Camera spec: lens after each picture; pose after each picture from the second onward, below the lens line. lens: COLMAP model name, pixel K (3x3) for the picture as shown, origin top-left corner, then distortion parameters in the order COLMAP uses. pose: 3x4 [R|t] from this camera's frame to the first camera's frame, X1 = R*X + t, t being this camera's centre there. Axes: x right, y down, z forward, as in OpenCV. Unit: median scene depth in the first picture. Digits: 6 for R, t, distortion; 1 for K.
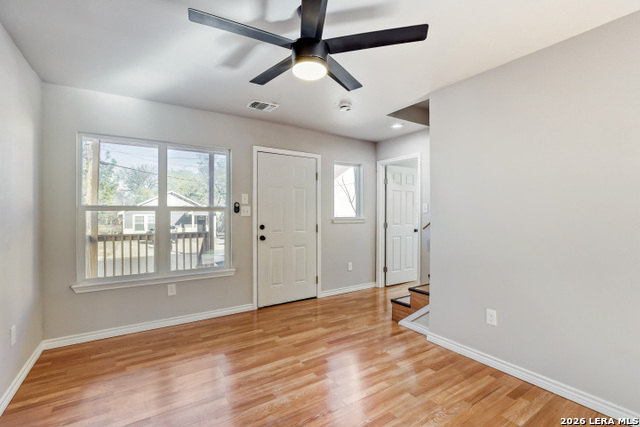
lens RADIAL K [[294.9, 0, 322.4], [0, 294.9, 214.1], [0, 0, 1]] dist [-0.013774, 0.001780]
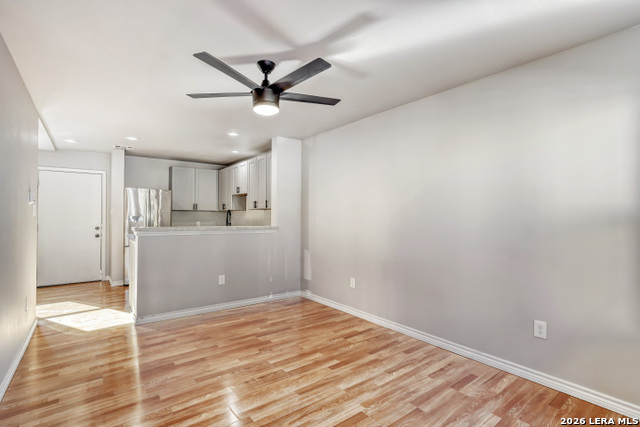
lens RADIAL K [[307.9, 0, 319.9], [0, 307.9, 213.0], [0, 0, 1]] dist [-0.002859, -0.000169]
pose [[-0.998152, -0.001025, -0.060751, -0.109897], [-0.000480, 0.999960, -0.008983, -0.002137], [0.060757, -0.008937, -0.998113, 1.284183]]
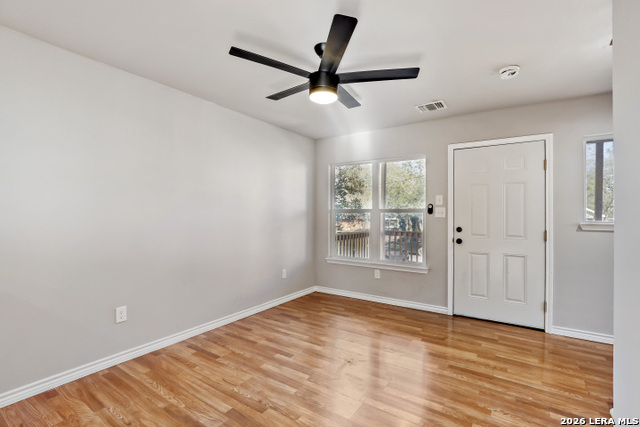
lens RADIAL K [[294.9, 0, 321.2], [0, 294.9, 213.0], [0, 0, 1]] dist [-0.013774, 0.001780]
pose [[0.377382, -0.000779, -0.926058, 0.578268], [-0.007181, 0.999967, -0.003768, -0.001731], [0.926030, 0.008072, 0.377364, 0.282384]]
